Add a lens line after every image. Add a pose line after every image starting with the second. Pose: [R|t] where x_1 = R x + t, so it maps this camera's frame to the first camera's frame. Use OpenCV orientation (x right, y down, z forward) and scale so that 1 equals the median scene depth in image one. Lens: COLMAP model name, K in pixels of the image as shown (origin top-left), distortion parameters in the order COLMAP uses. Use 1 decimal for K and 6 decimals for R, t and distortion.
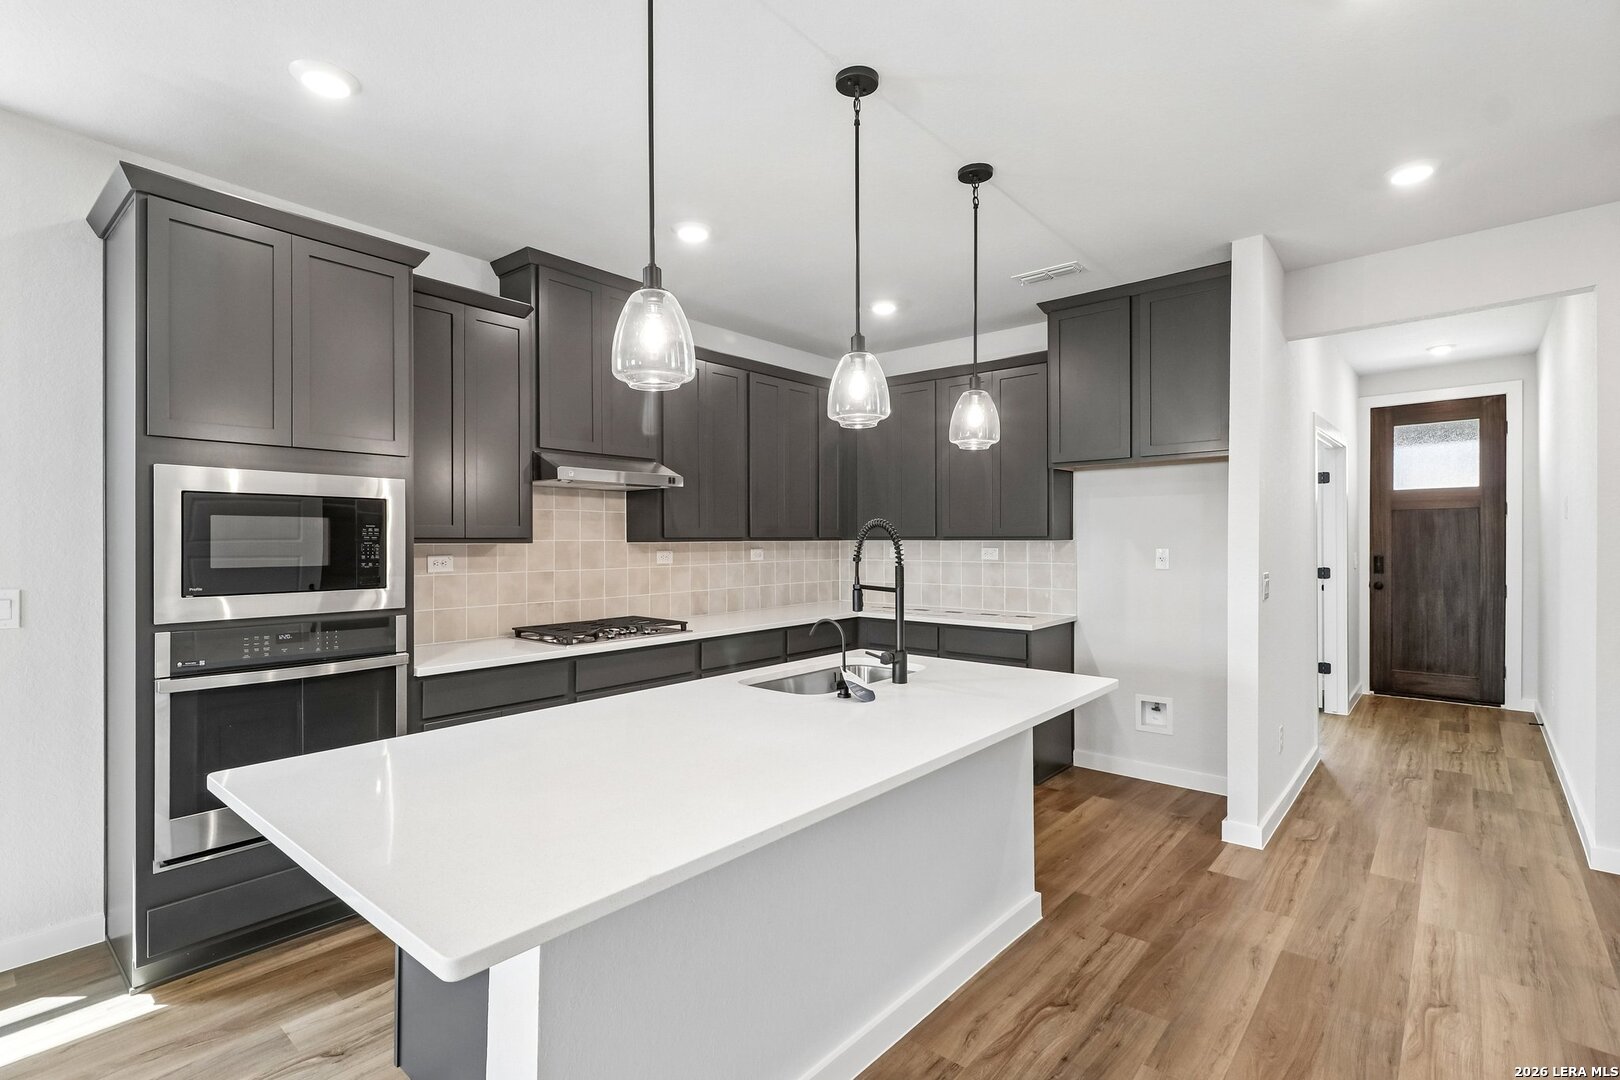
lens RADIAL K [[781.9, 0, 812.3], [0, 781.9, 538.7], [0, 0, 1]] dist [0.001482, 0.000754]
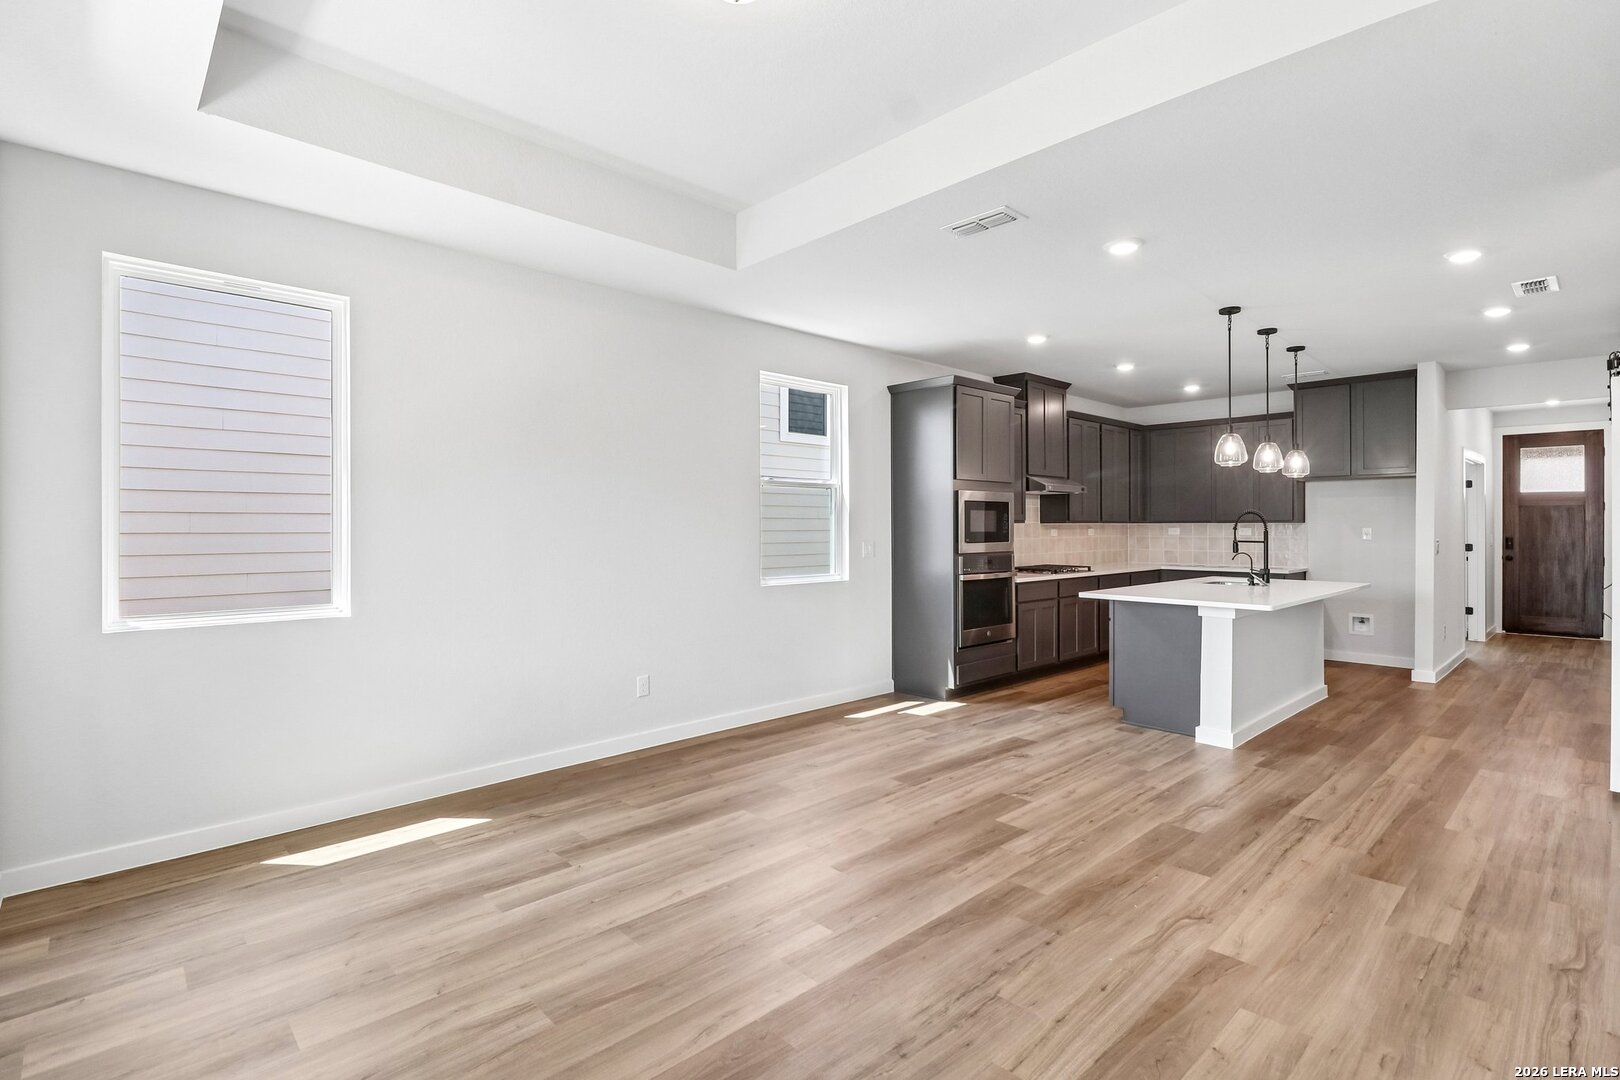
lens RADIAL K [[781.9, 0, 783.9], [0, 781.9, 521.6], [0, 0, 1]] dist [0.001482, 0.000754]
pose [[0.991473, 0.006088, -0.130173, -0.500976], [-0.006983, 0.999955, -0.006422, 0.013889], [0.130128, 0.007277, 0.991471, -0.732660]]
